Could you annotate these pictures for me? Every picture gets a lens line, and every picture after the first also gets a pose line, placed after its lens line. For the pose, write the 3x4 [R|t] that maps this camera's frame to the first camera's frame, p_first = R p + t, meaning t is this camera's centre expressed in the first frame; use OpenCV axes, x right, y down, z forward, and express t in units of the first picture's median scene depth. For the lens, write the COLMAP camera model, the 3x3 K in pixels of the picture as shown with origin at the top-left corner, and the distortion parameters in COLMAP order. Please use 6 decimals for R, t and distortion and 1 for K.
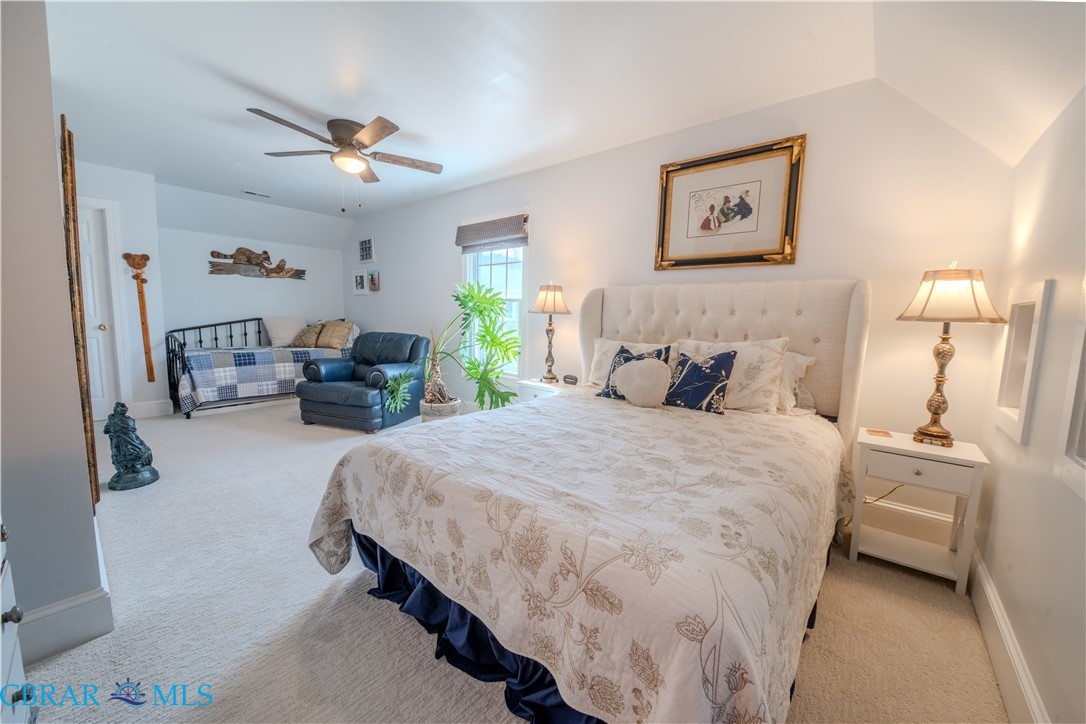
lens RADIAL K [[385.0, 0, 546.2], [0, 385.0, 362.6], [0, 0, 1]] dist [0.001924, -0.012884]
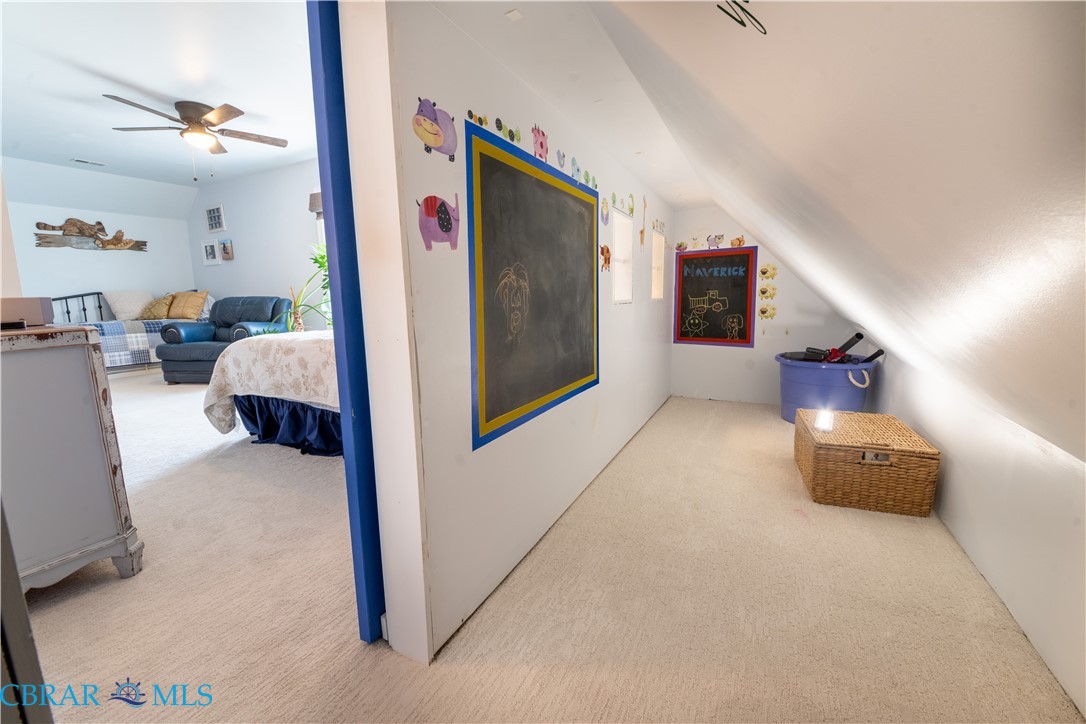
lens RADIAL K [[423.8, 0, 546.9], [0, 423.8, 360.1], [0, 0, 1]] dist [-0.026520, -0.000227]
pose [[0.970627, -0.082393, 0.226041, 0.123334], [0.075467, 0.996380, 0.039125, 0.128171], [-0.228446, -0.020917, 0.973332, -0.336134]]
